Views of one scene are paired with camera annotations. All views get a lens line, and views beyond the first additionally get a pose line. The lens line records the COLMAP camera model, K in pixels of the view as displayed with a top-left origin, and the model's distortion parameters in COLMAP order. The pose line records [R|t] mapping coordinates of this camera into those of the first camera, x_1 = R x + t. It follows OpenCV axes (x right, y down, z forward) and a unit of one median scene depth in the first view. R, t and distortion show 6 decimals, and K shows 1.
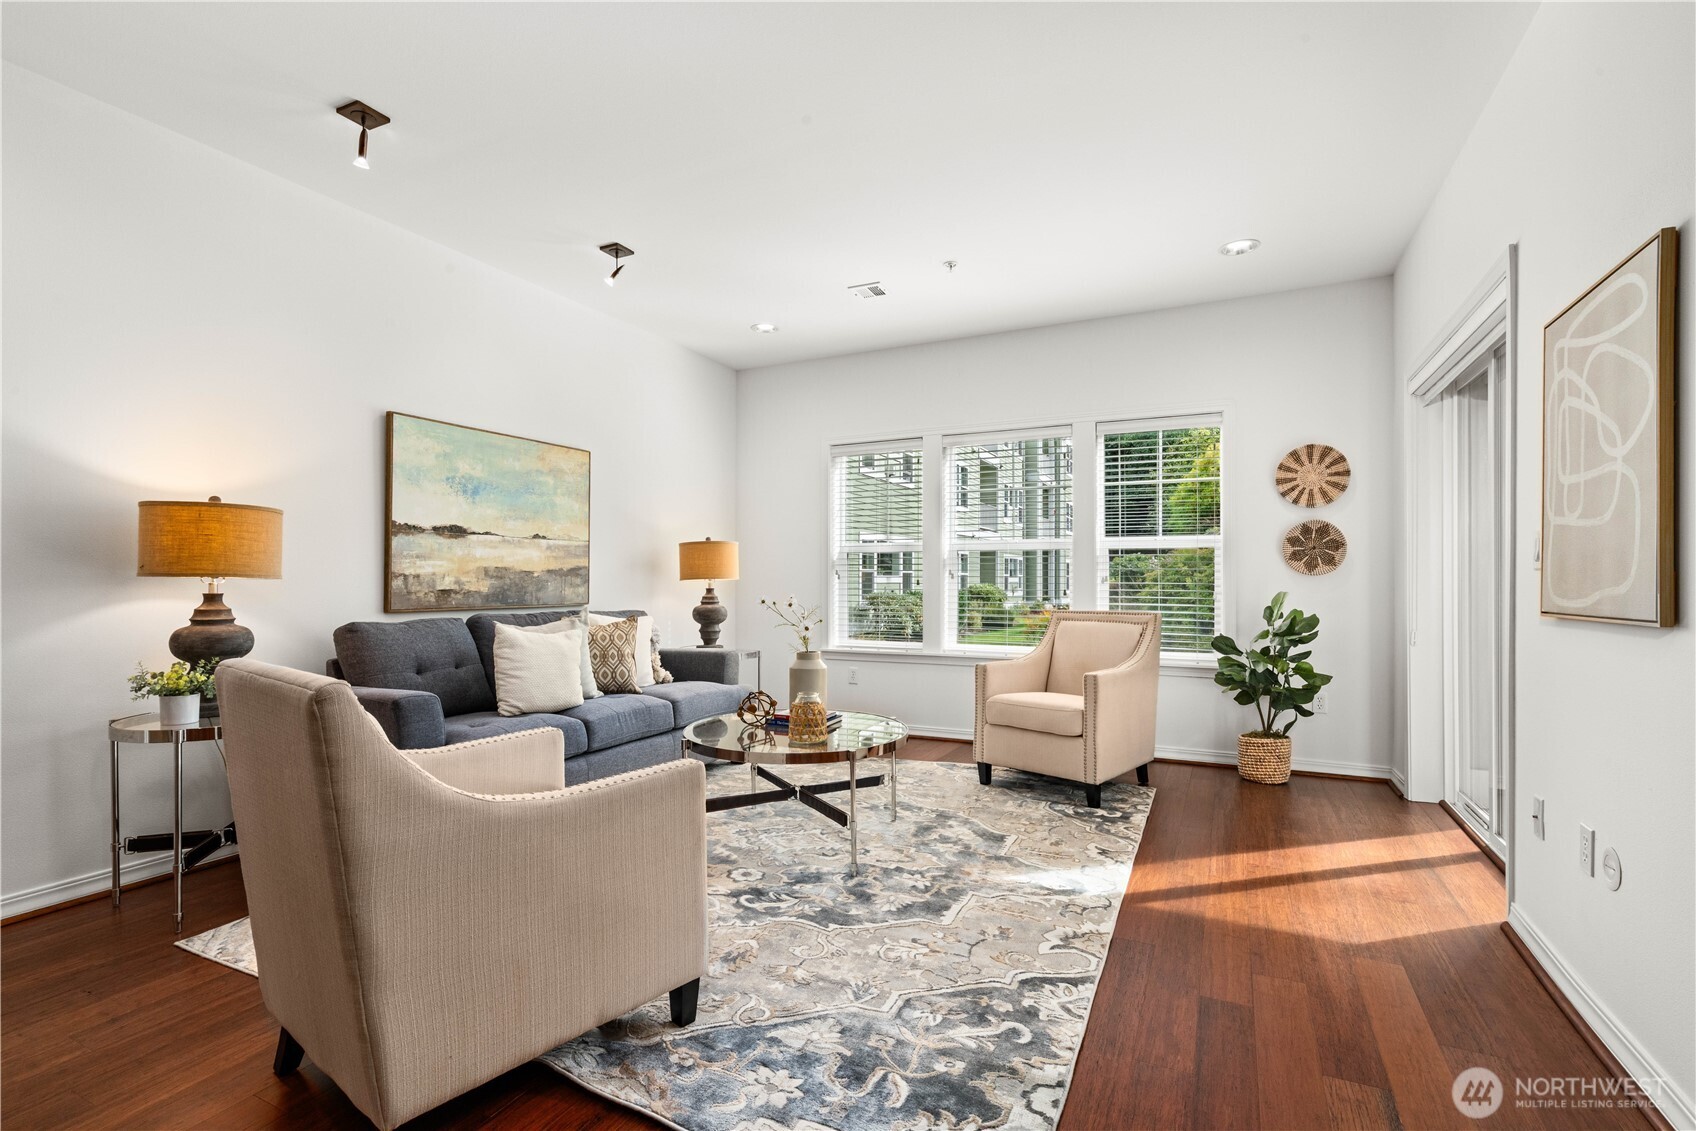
lens RADIAL K [[773.9, 0, 863.8], [0, 773.9, 583.9], [0, 0, 1]] dist [-0.005328, 0.002100]
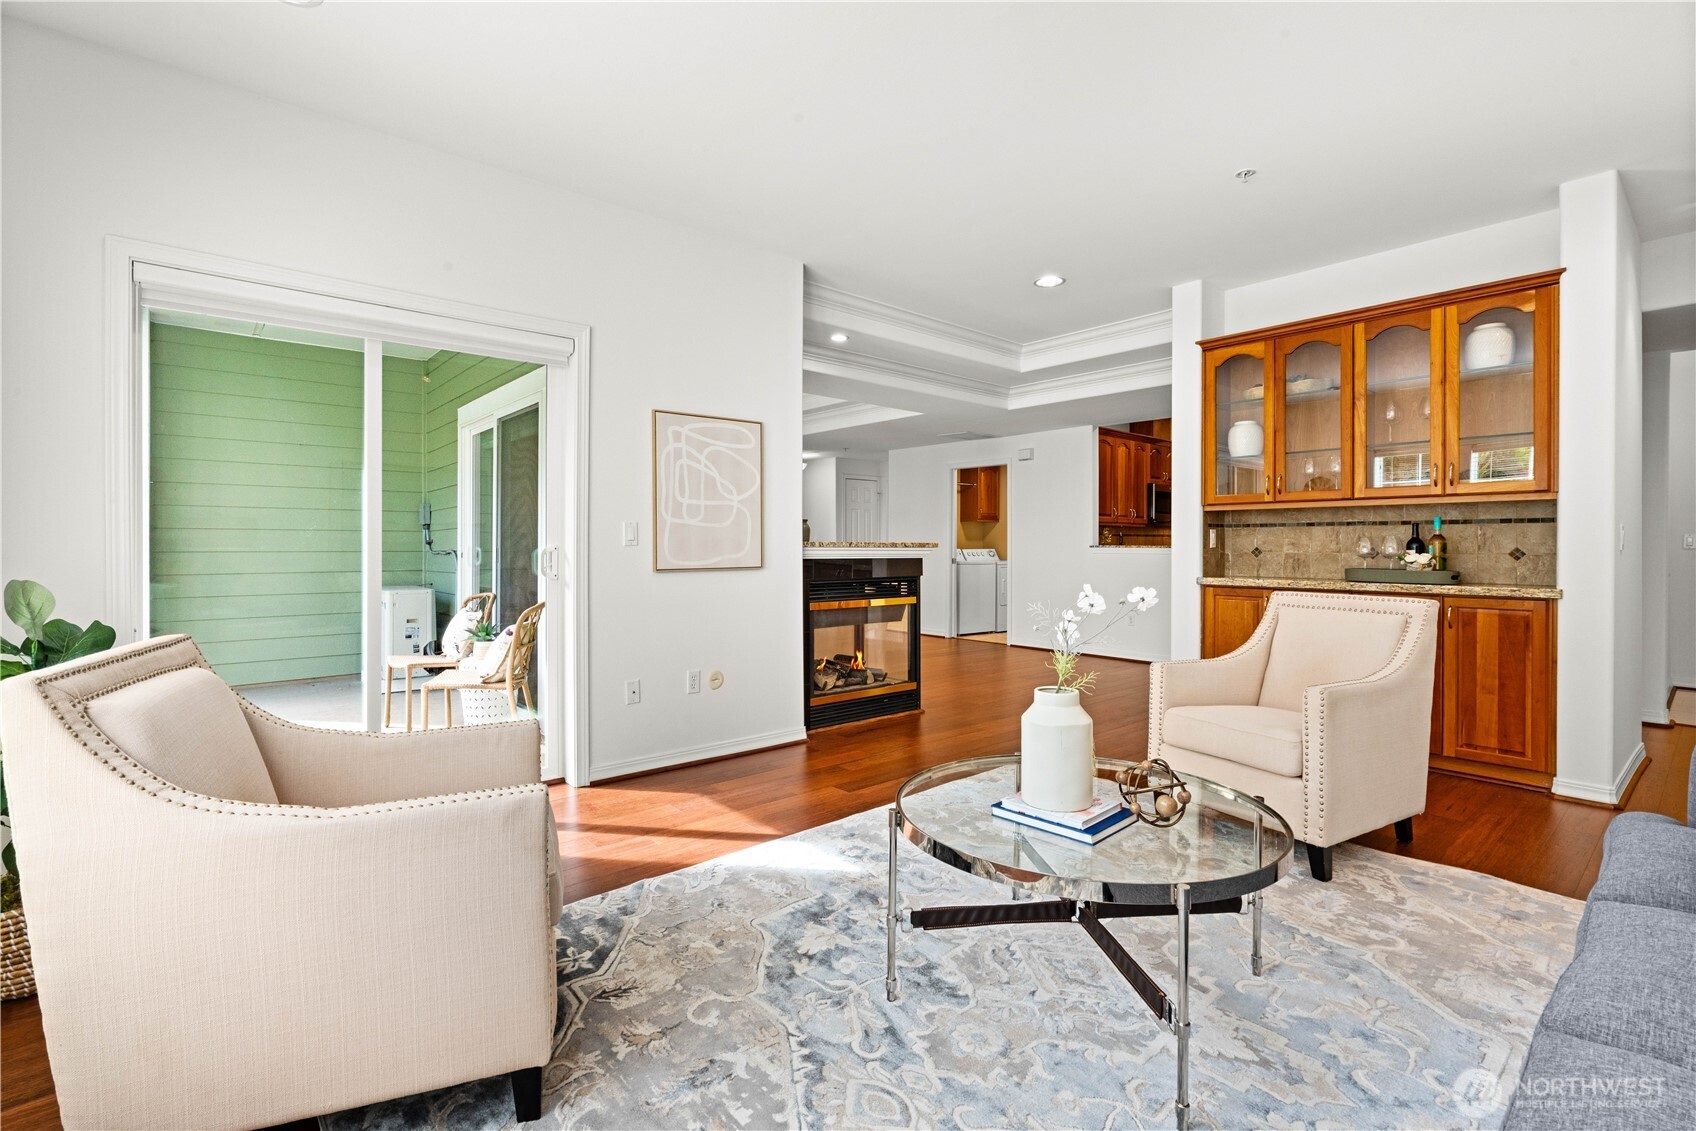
lens RADIAL K [[773.9, 0, 853.2], [0, 773.9, 555.1], [0, 0, 1]] dist [-0.005328, 0.002100]
pose [[-0.916808, -0.007807, 0.399251, -0.231123], [-0.000871, 0.999846, 0.017549, -0.026992], [-0.399326, 0.015741, -0.916674, 2.246530]]
